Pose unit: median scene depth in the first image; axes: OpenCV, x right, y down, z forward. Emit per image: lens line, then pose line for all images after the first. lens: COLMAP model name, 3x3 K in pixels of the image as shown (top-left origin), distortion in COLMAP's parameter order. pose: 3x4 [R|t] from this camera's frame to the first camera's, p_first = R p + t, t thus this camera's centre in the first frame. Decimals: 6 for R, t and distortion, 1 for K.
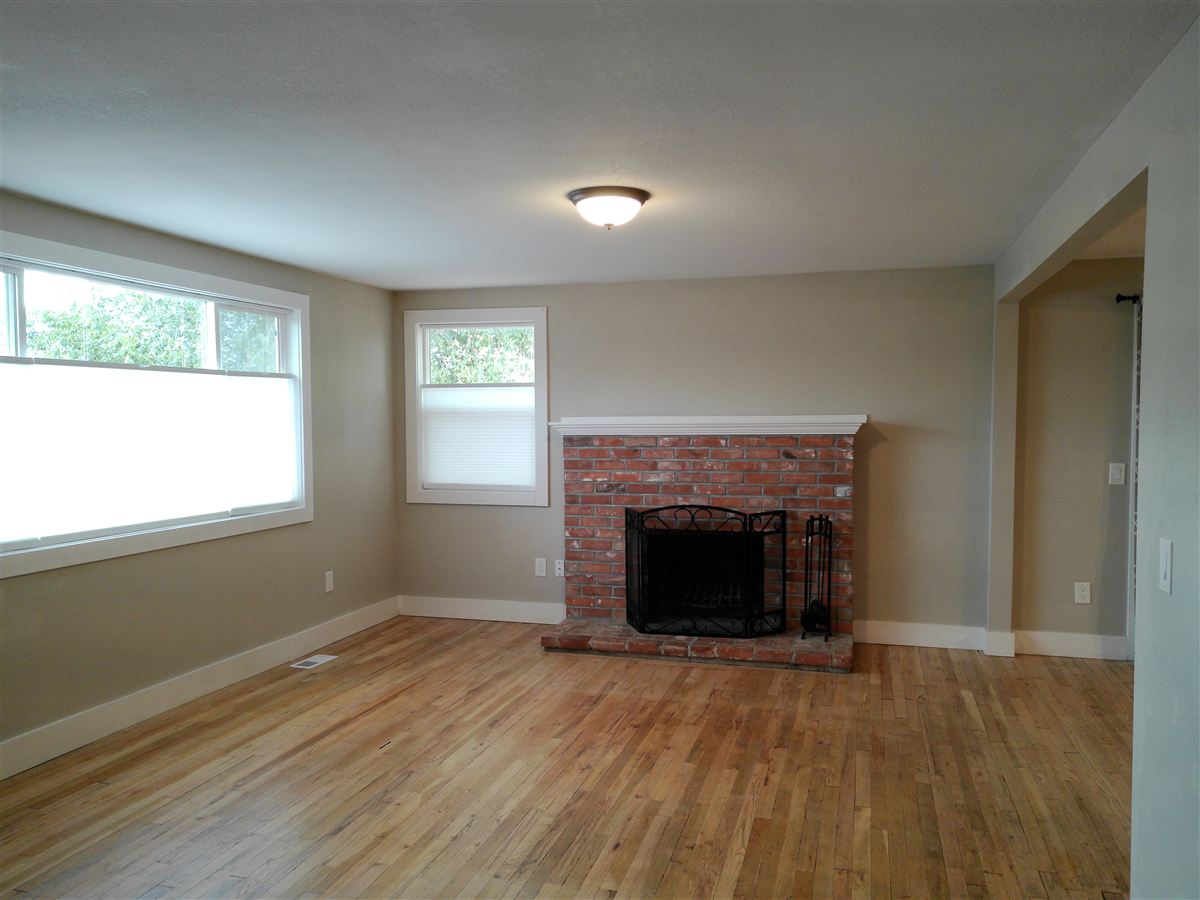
lens RADIAL K [[952.4, 0, 598.1], [0, 952.4, 459.3], [0, 0, 1]] dist [0.108528, -0.139027]
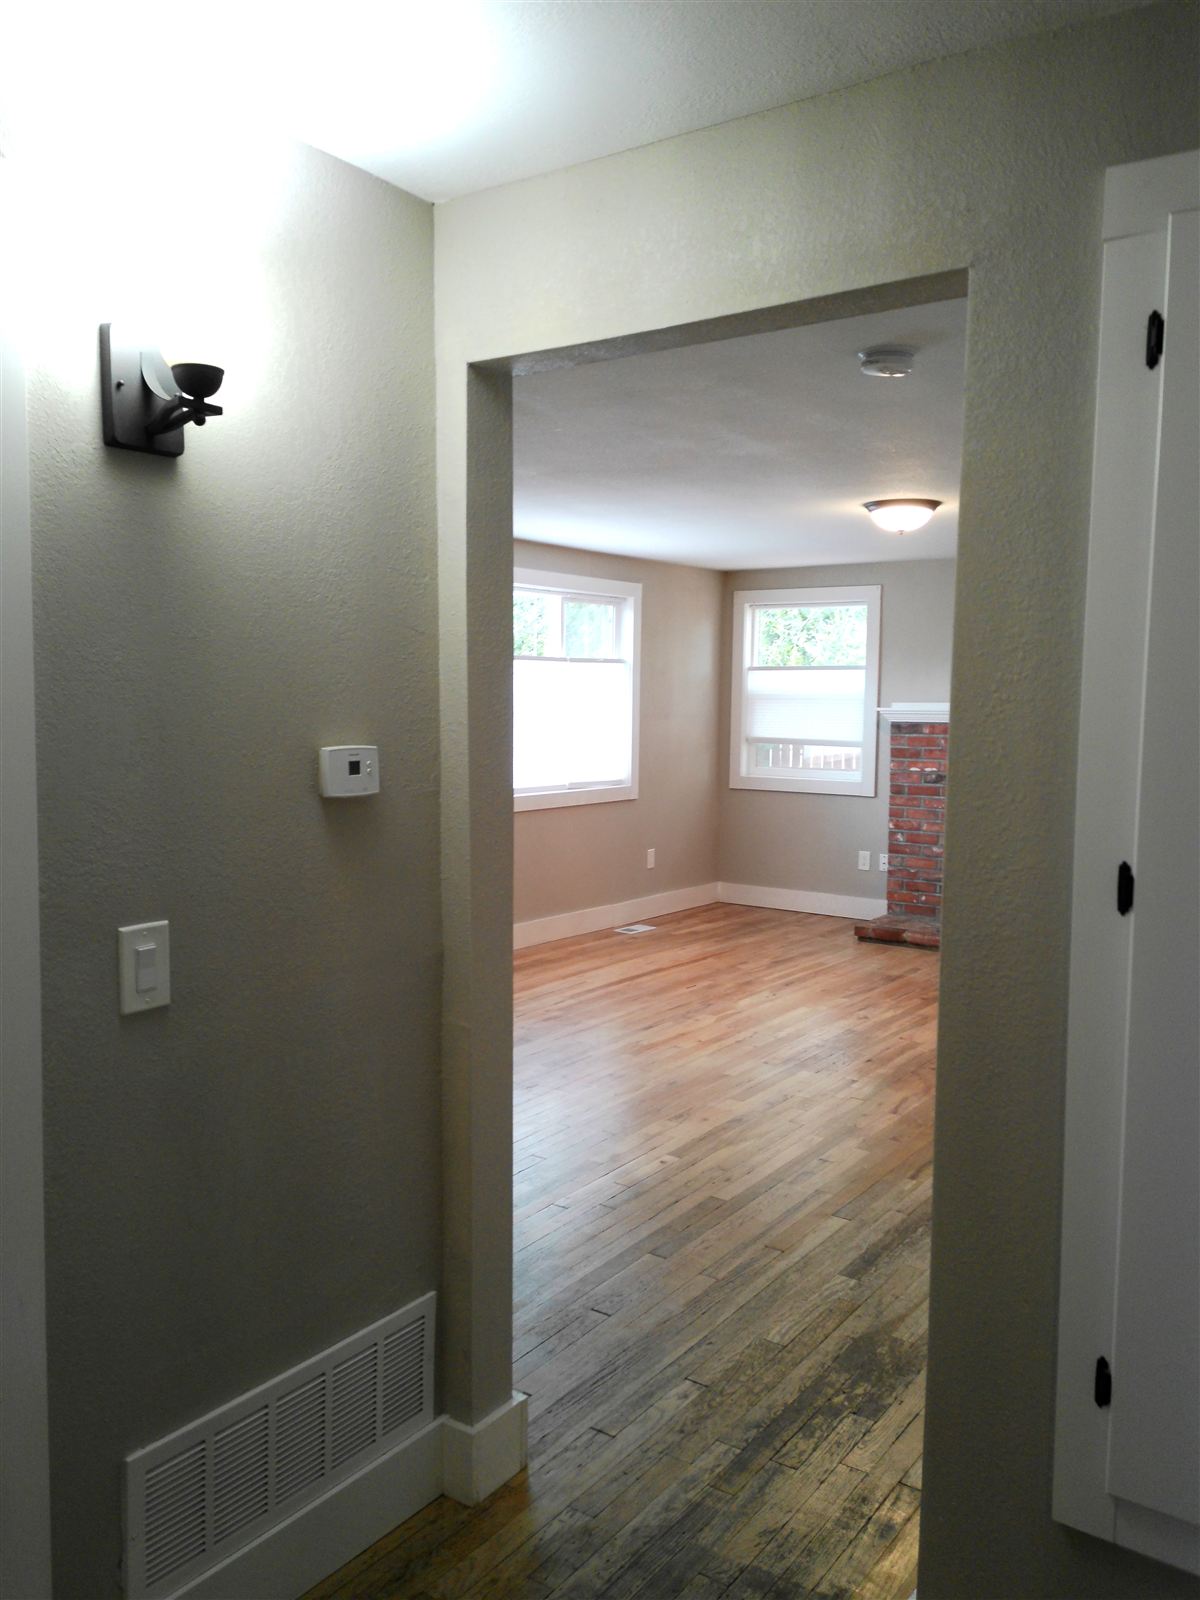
lens RADIAL K [[1315.7, 0, 581.6], [0, 1315.7, 820.3], [0, 0, 1]] dist [0.108287, -0.153205]
pose [[0.943646, 0.045571, -0.327803, 0.119806], [-0.029408, 0.998102, 0.054099, 0.011472], [0.329647, -0.041410, 0.943196, -0.383499]]
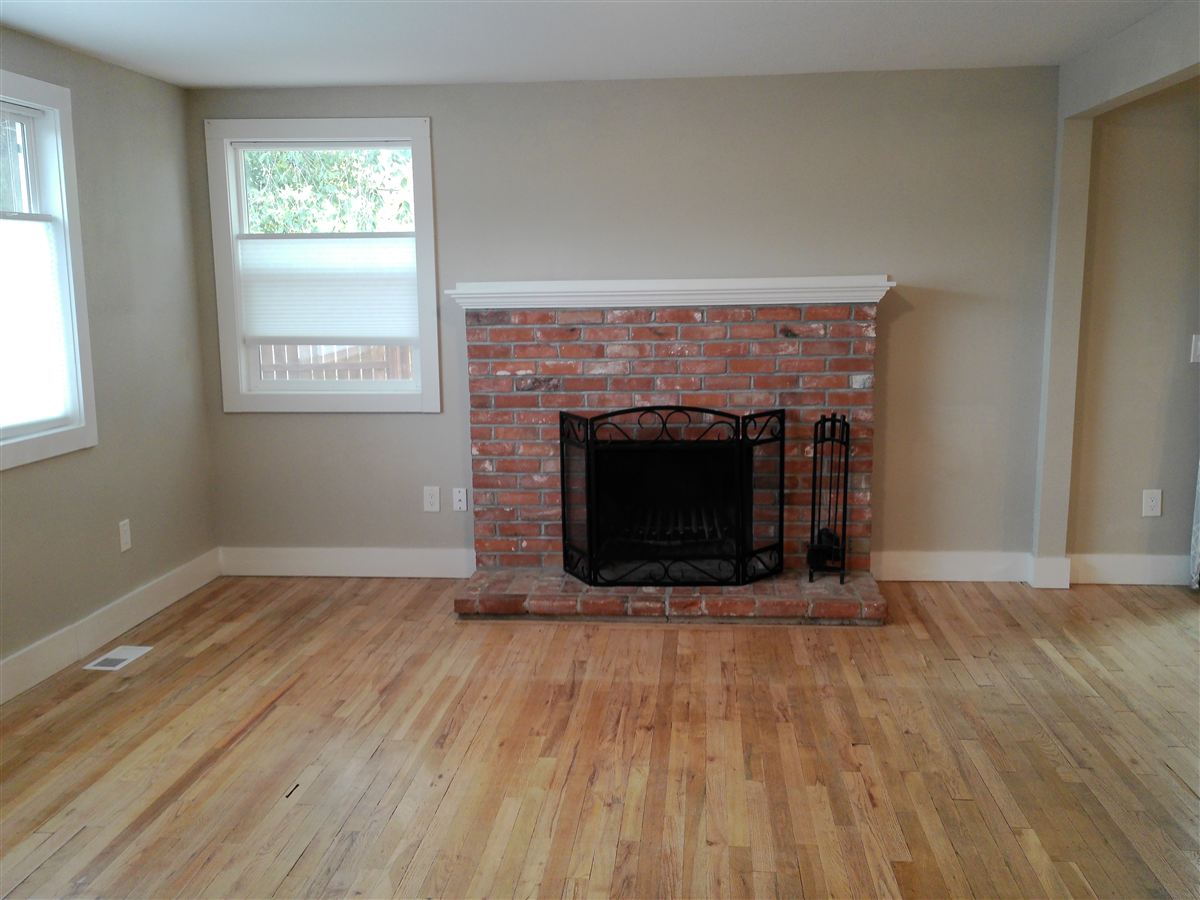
lens RADIAL K [[1198.2, 0, 599.1], [0, 1198.2, 463.2], [0, 0, 1]] dist [0.098699, -0.127277]
pose [[0.981719, -0.037115, 0.186683, -0.118592], [0.017523, 0.994262, 0.105524, -0.004848], [-0.189529, -0.100323, 0.976736, 0.133518]]
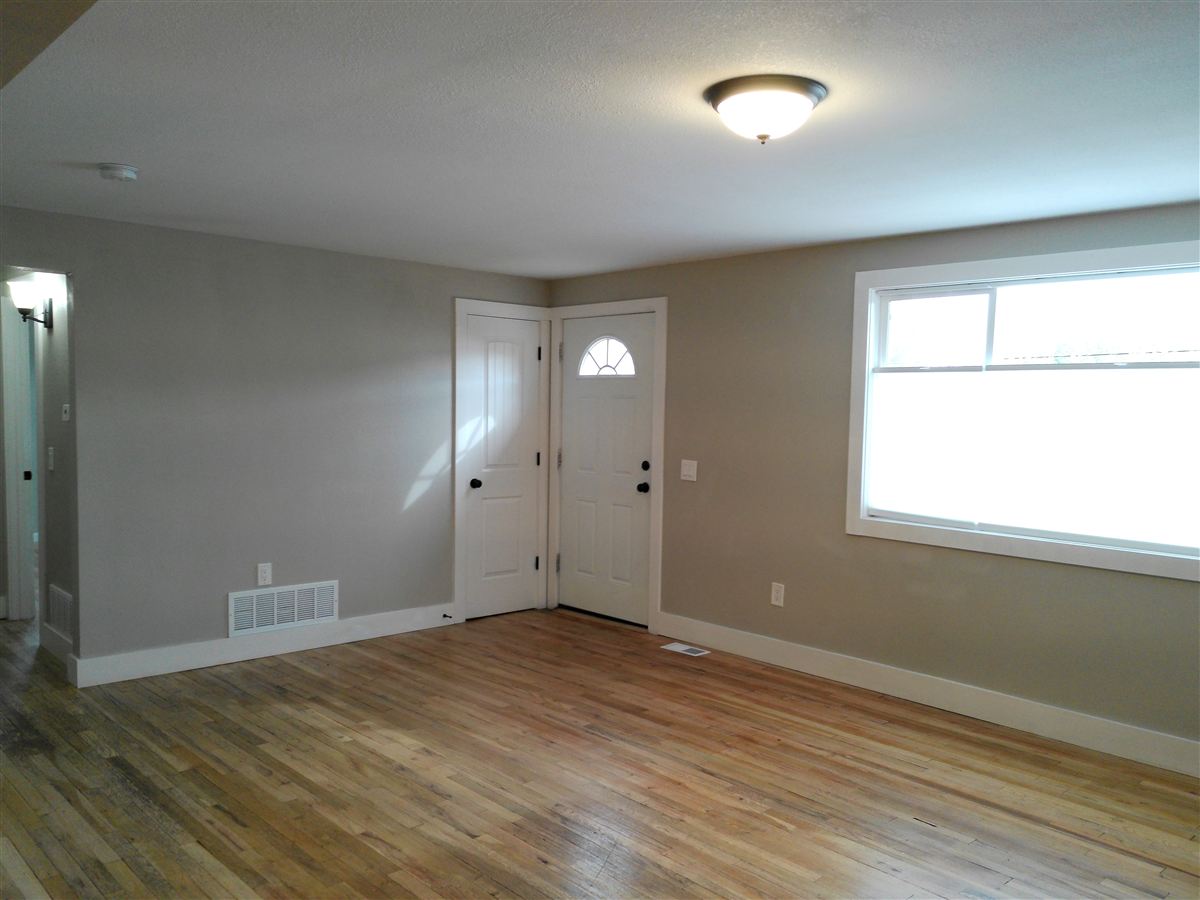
lens RADIAL K [[986.8, 0, 602.8], [0, 986.8, 469.1], [0, 0, 1]] dist [0.108287, -0.153205]
pose [[-0.531494, 0.044965, -0.845868, 0.455369], [-0.060807, 0.993988, 0.091046, -0.043006], [0.844876, 0.099826, -0.525565, 0.865753]]
